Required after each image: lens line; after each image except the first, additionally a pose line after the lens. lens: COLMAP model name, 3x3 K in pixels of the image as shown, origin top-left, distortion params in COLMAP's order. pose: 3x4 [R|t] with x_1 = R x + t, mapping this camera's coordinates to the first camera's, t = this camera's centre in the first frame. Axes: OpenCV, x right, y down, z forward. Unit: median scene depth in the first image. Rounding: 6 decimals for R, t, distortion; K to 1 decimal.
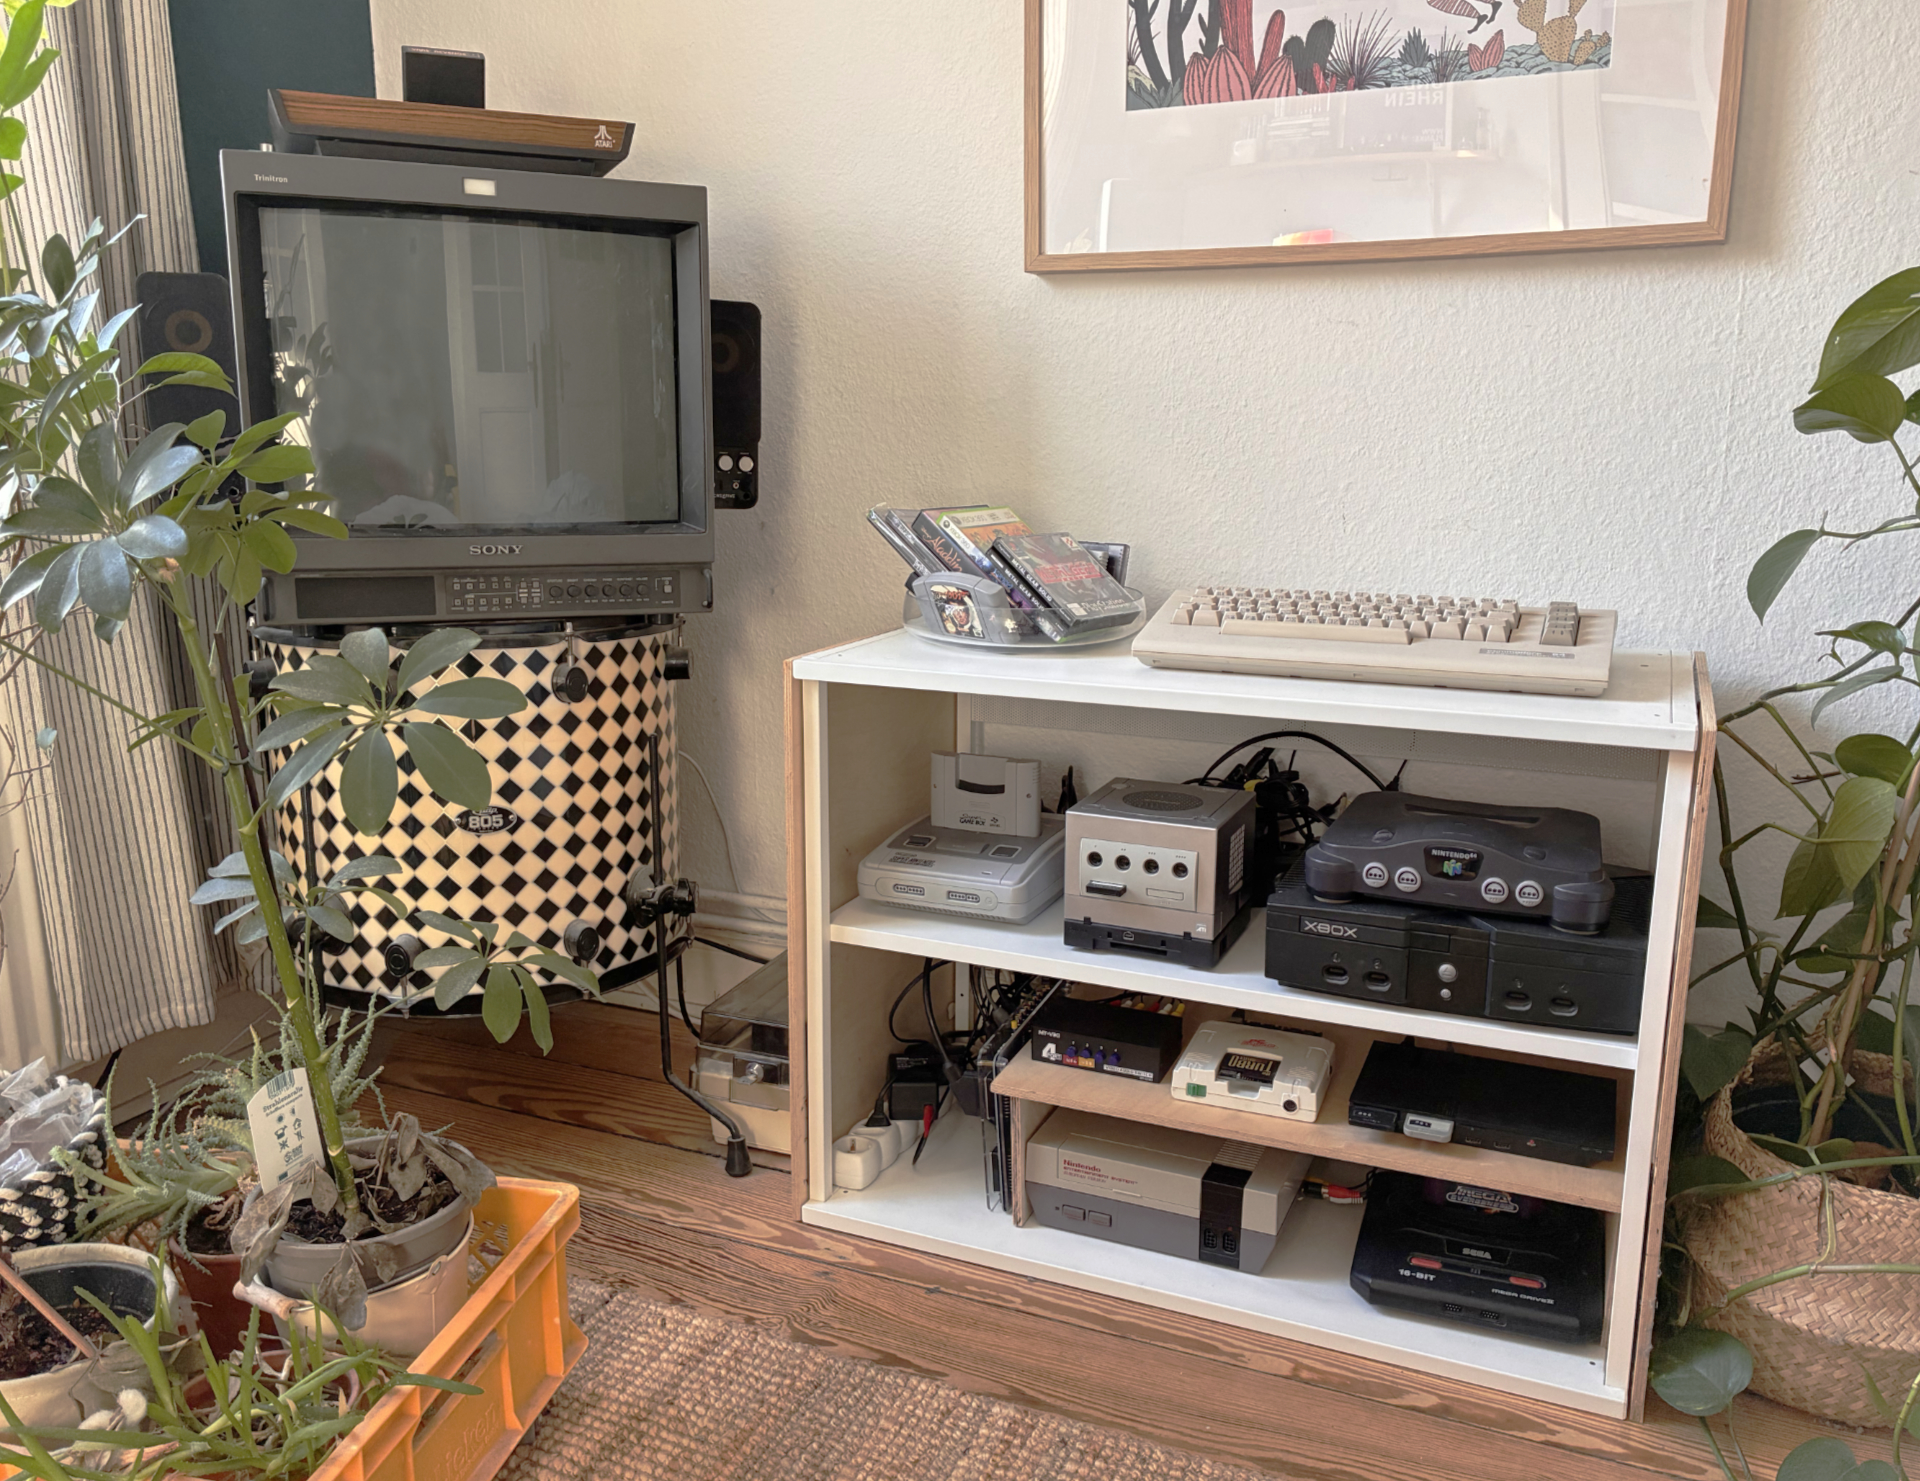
lens RADIAL K [[1599.1, 0, 960.1], [0, 1599.1, 748.6], [0, 0, 1]] dist [0.036259, -0.019709]
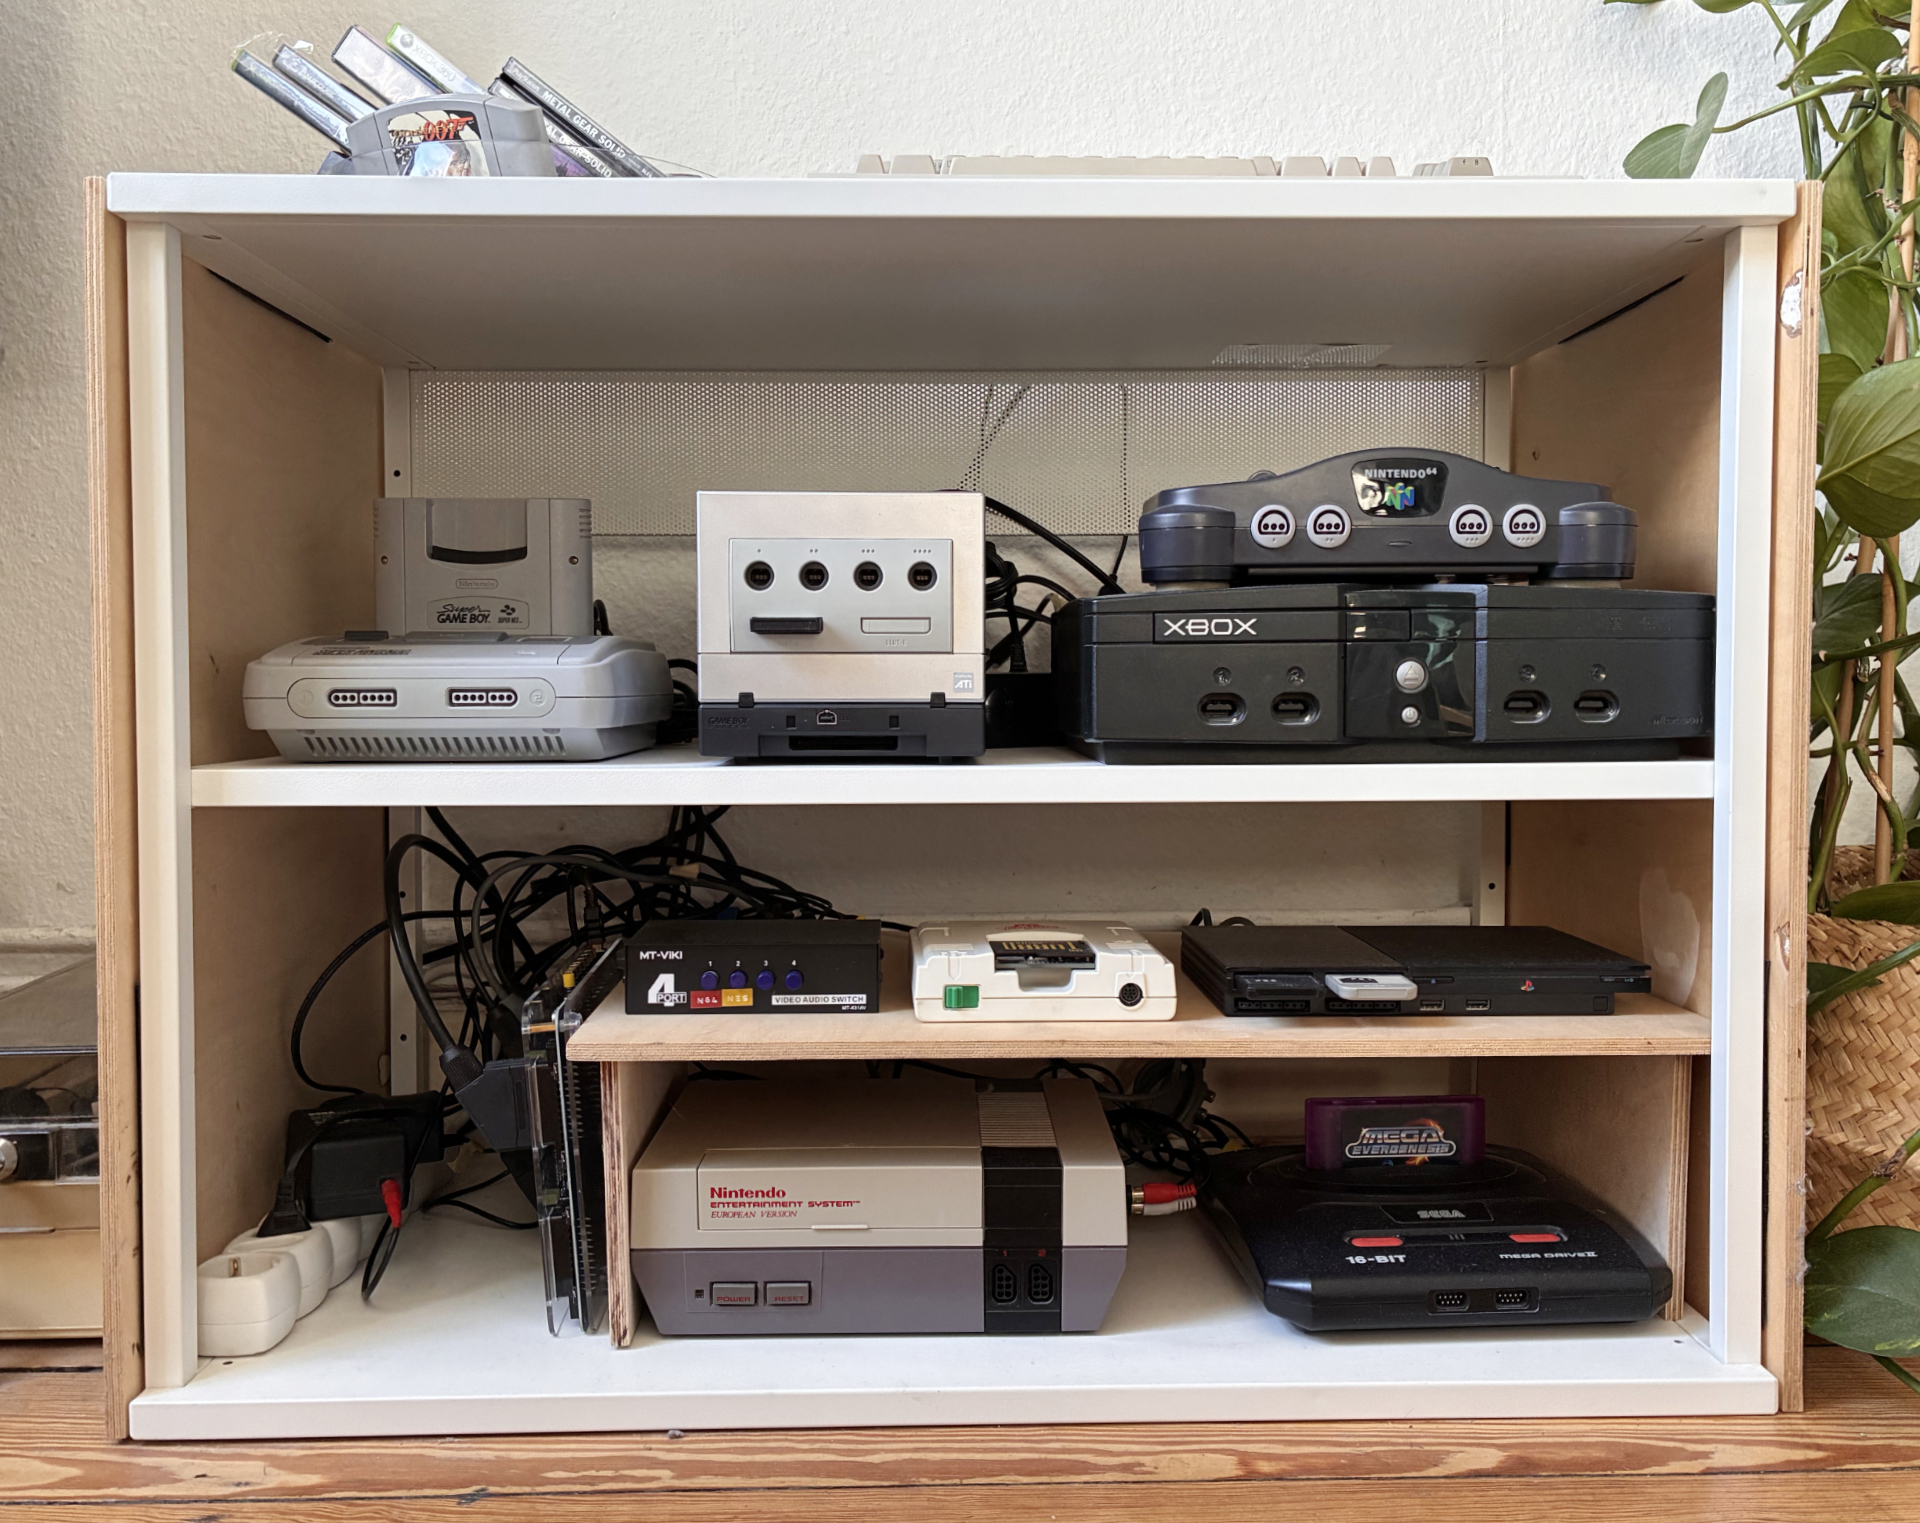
lens RADIAL K [[1697.7, 0, 959.4], [0, 1697.7, 760.1], [0, 0, 1]] dist [0.059511, -0.070477]
pose [[0.901430, -0.016725, 0.432602, -0.101329], [0.101529, 0.979553, -0.173690, 0.231662], [-0.420851, 0.200491, 0.884696, 0.467196]]
